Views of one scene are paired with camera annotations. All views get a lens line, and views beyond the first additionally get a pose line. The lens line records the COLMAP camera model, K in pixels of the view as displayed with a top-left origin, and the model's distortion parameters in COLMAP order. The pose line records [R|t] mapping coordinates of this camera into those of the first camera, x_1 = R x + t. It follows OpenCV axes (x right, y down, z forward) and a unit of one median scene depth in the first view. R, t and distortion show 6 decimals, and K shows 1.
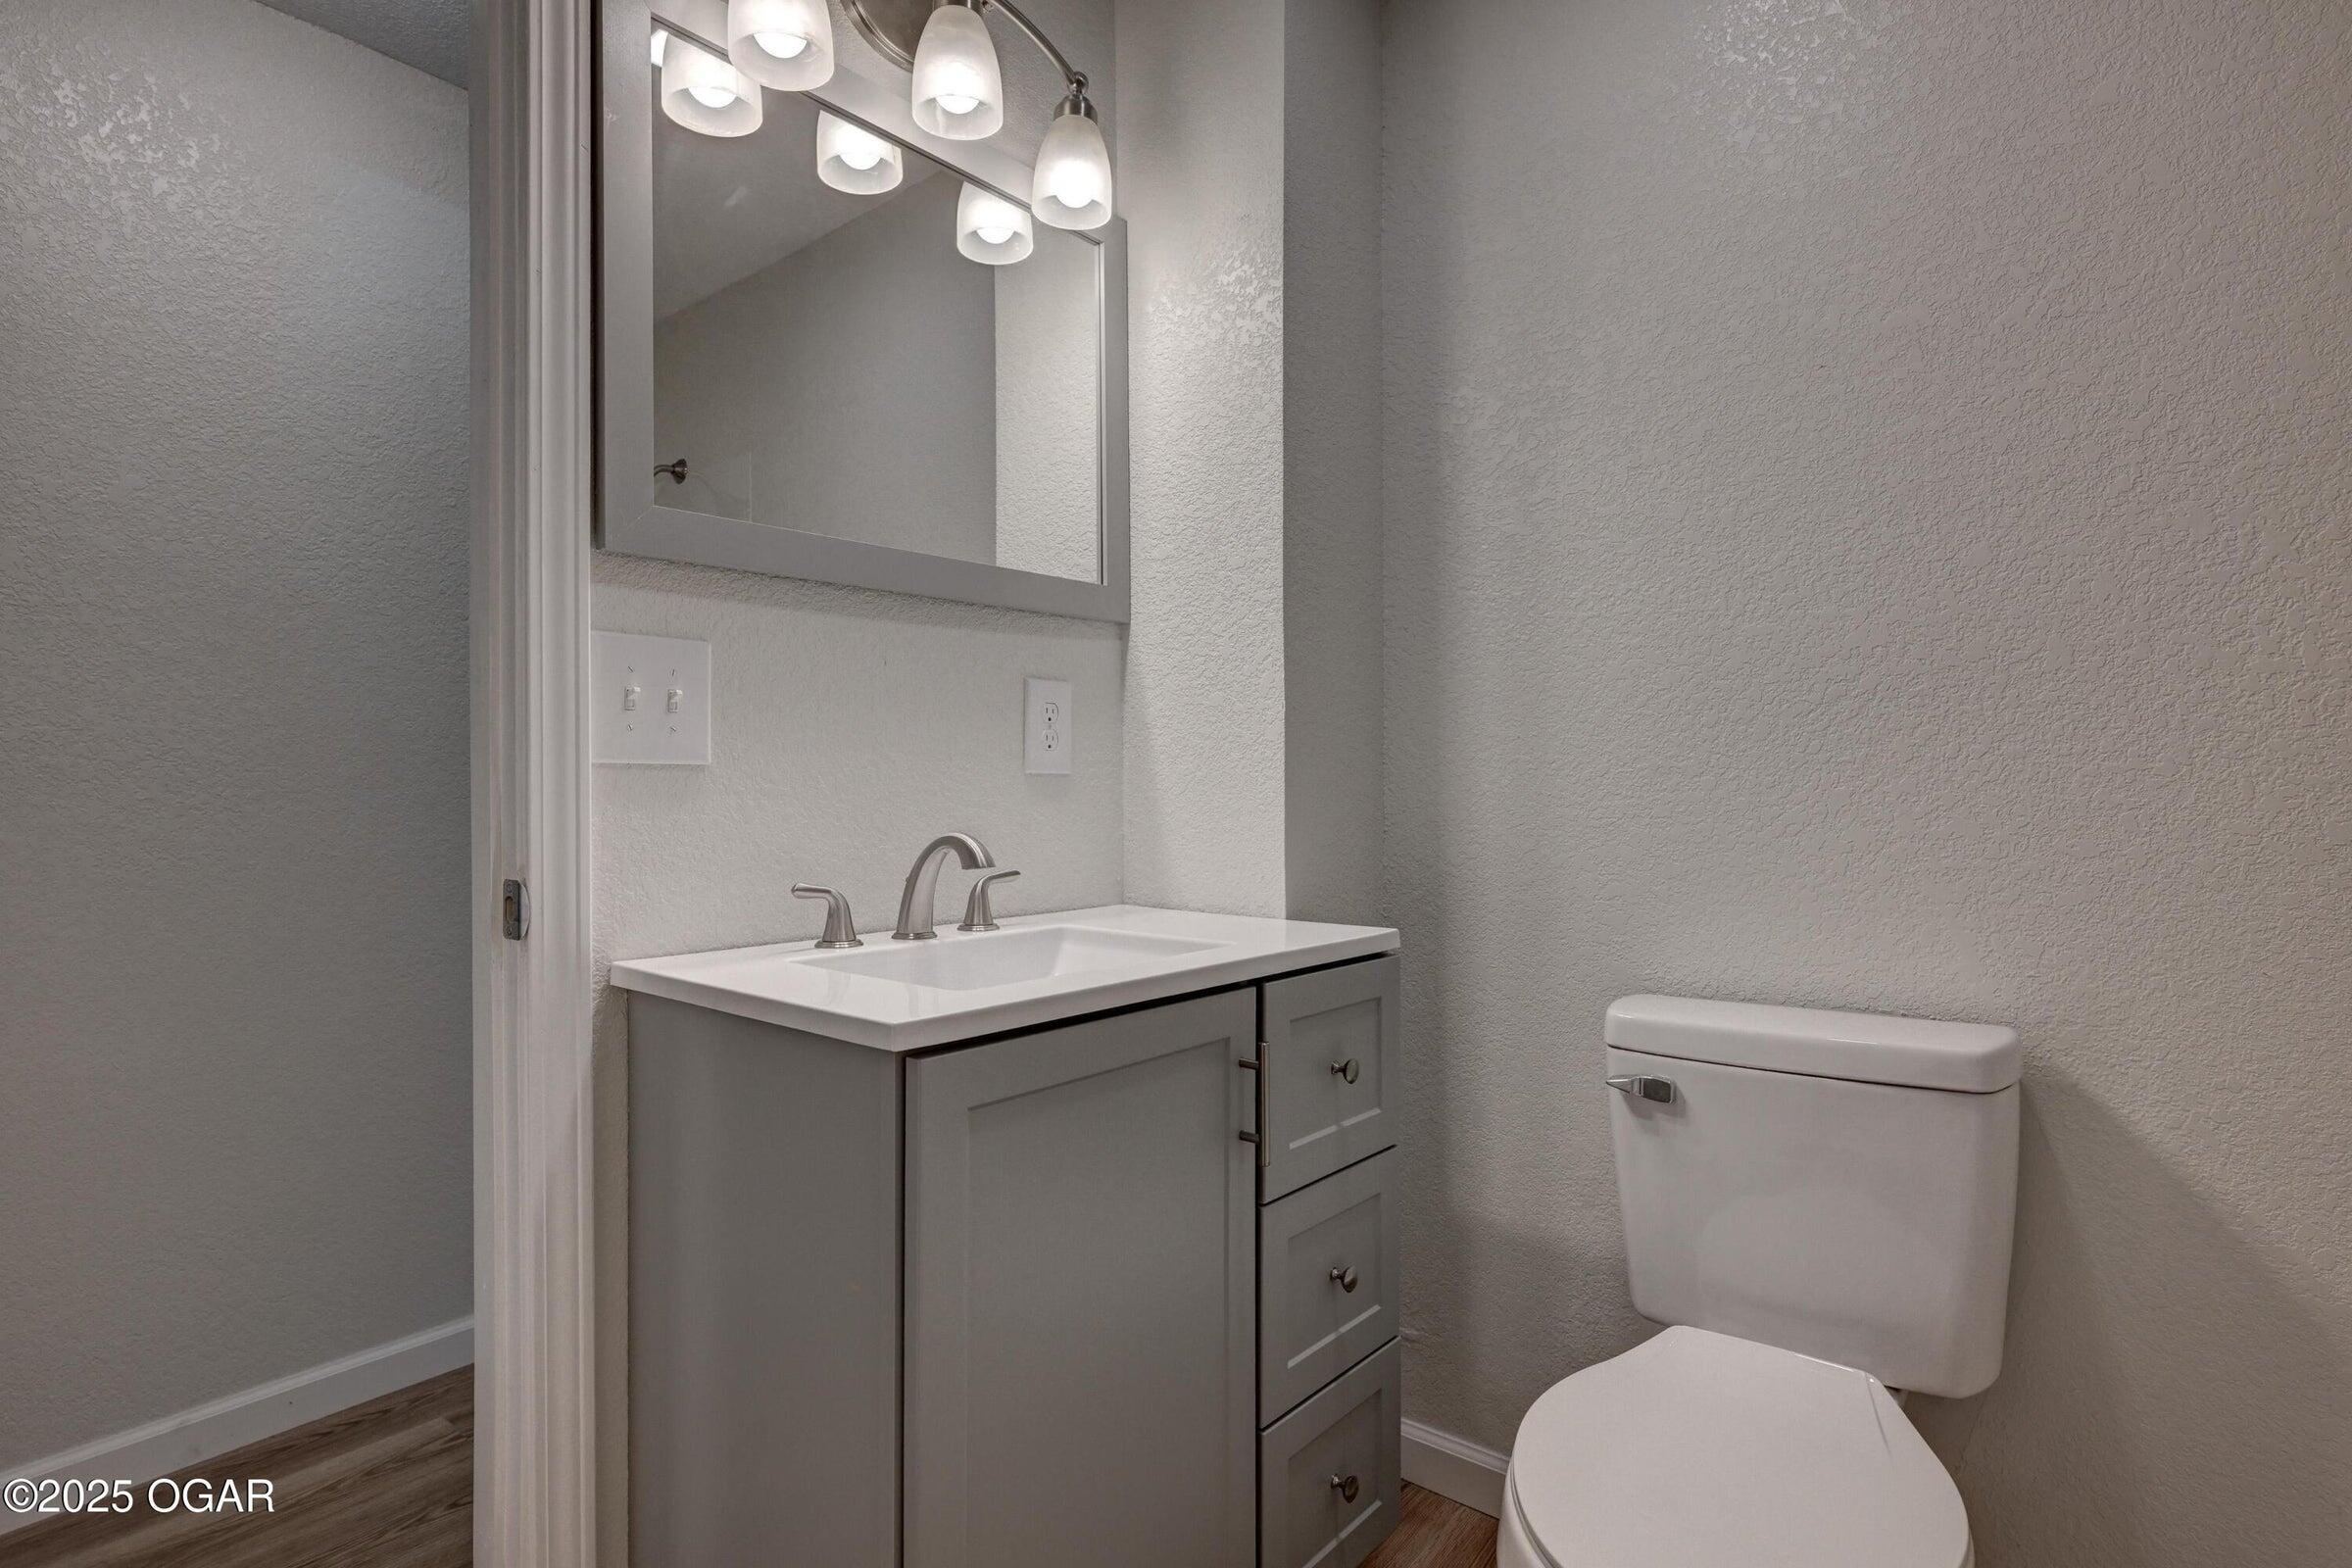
lens RADIAL K [[1147.5, 0, 1194.8], [0, 1147.5, 783.3], [0, 0, 1]] dist [-0.004304, 0.003356]
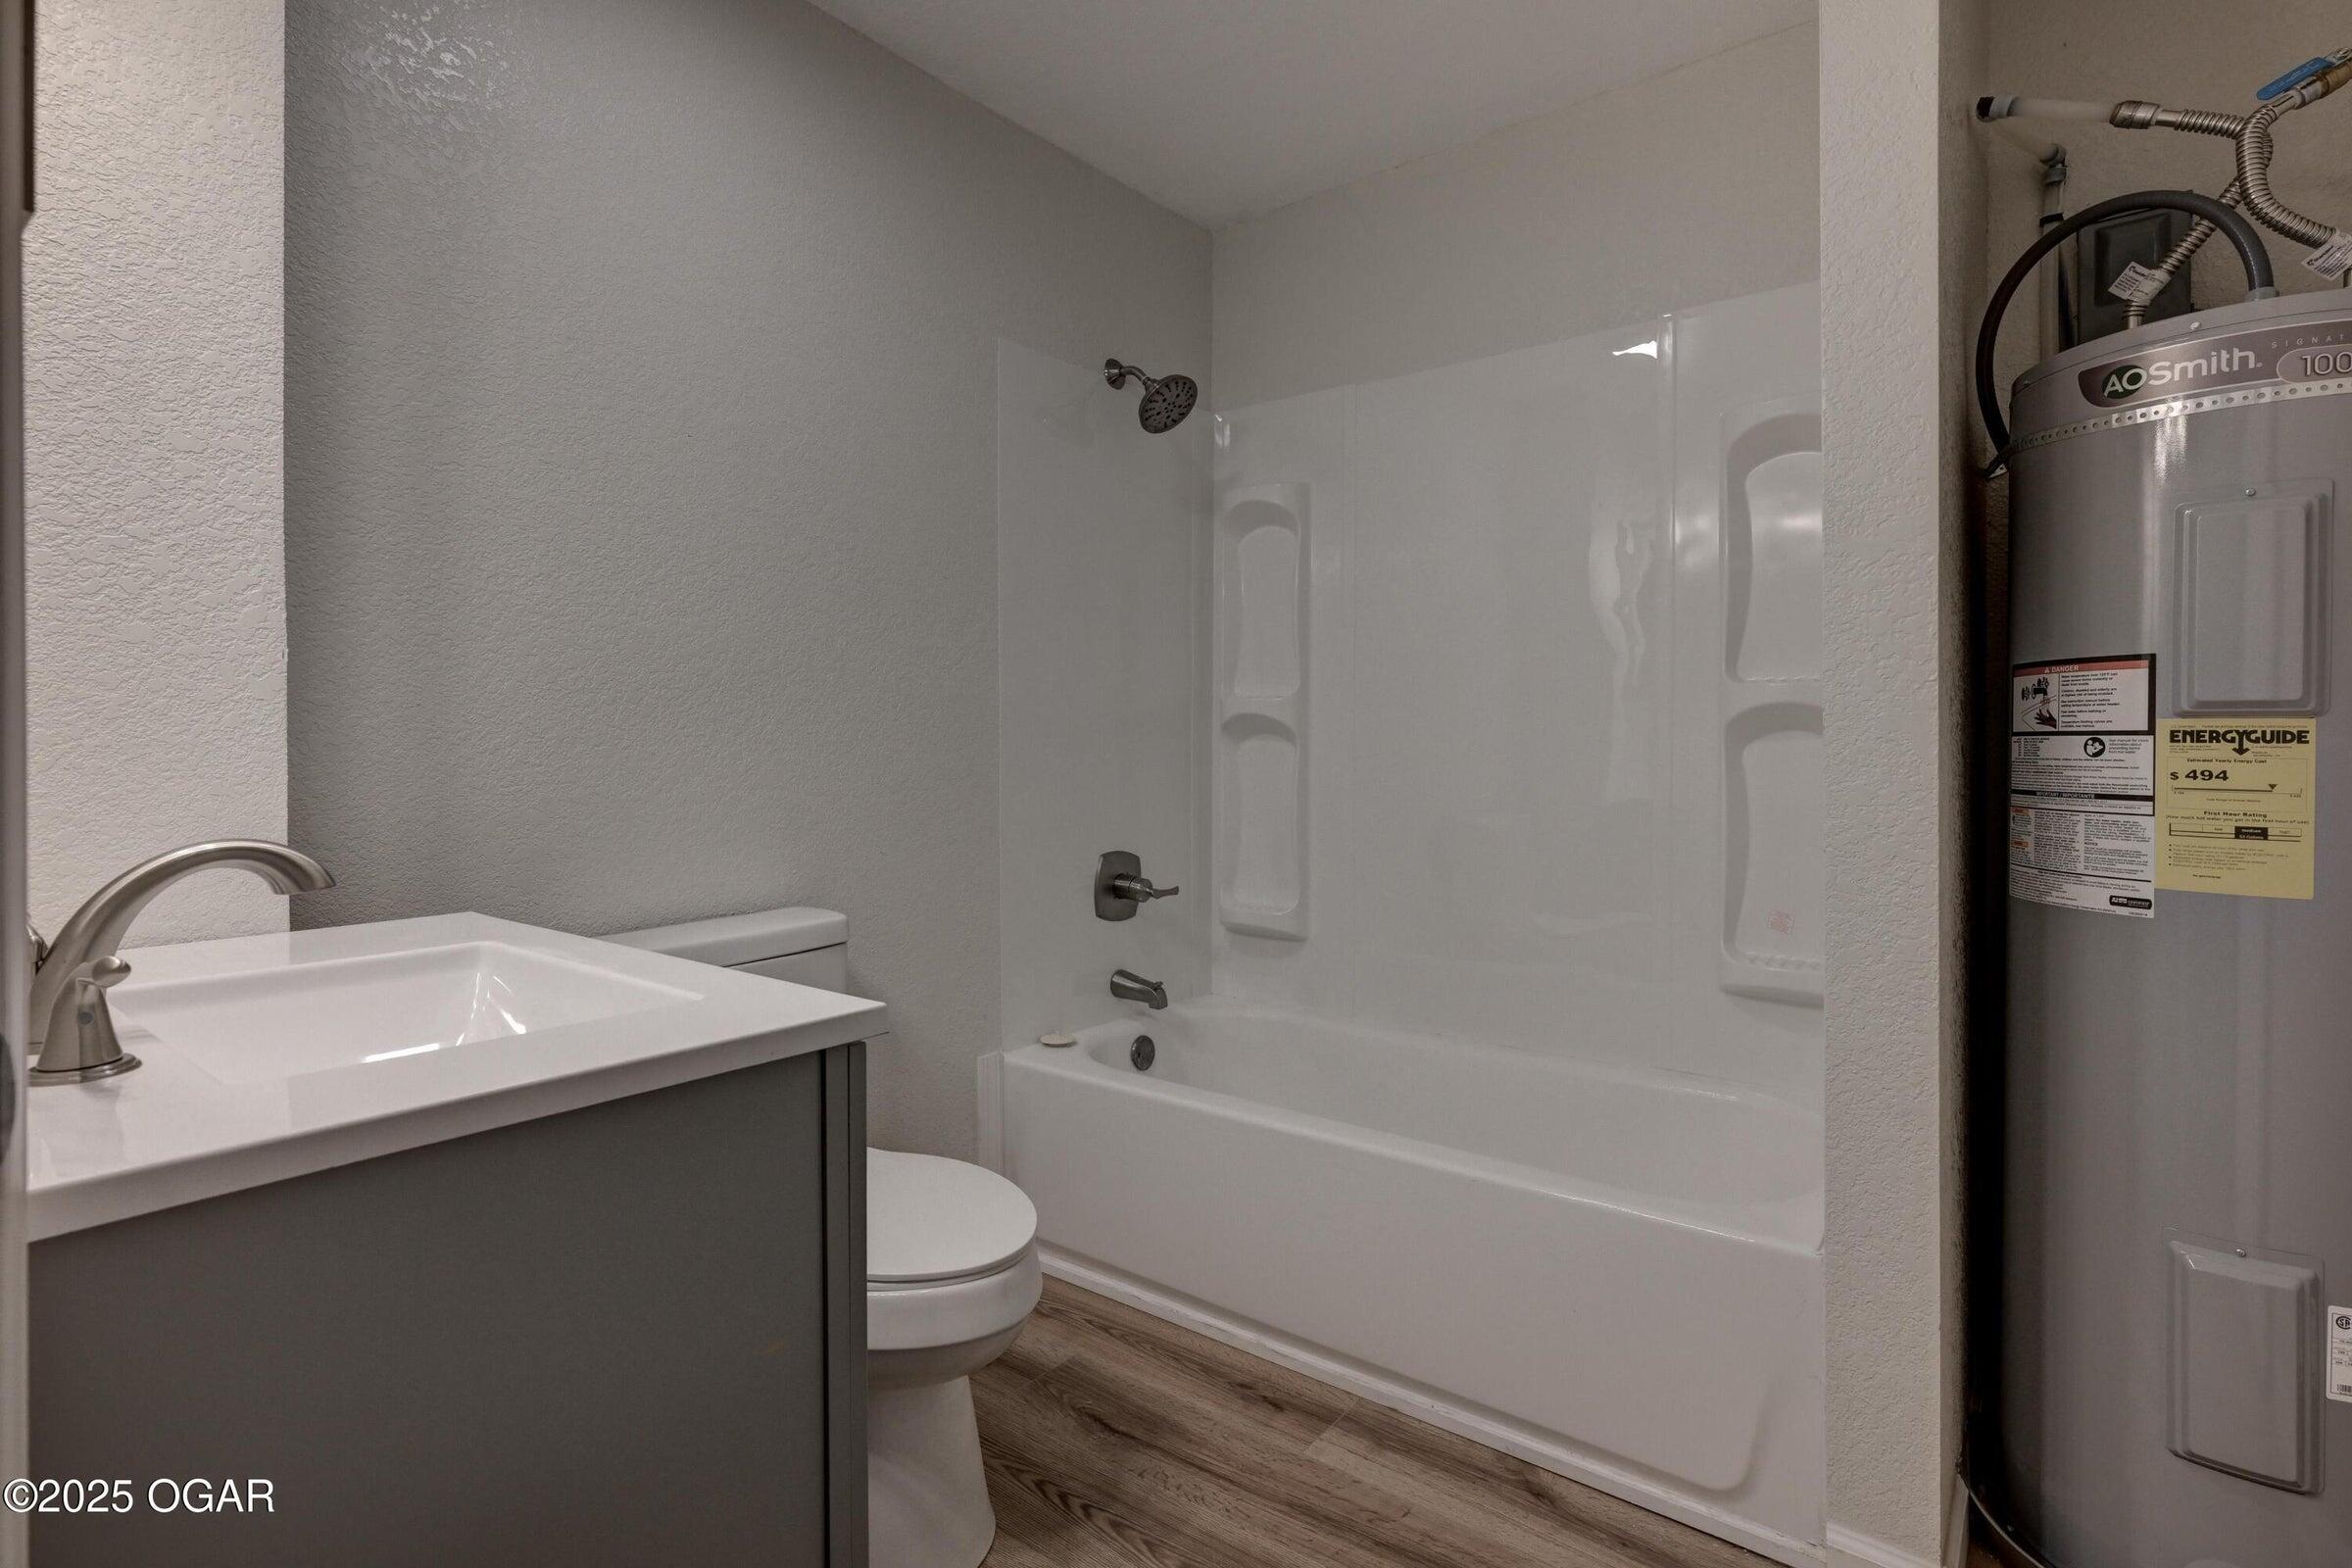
lens RADIAL K [[1147.5, 0, 1177.9], [0, 1147.5, 742.5], [0, 0, 1]] dist [-0.004304, 0.003356]
pose [[-0.042367, 0.001752, 0.999101, -0.727434], [0.002935, 0.999994, -0.001629, -0.005590], [-0.999098, 0.002864, -0.042371, 0.447305]]
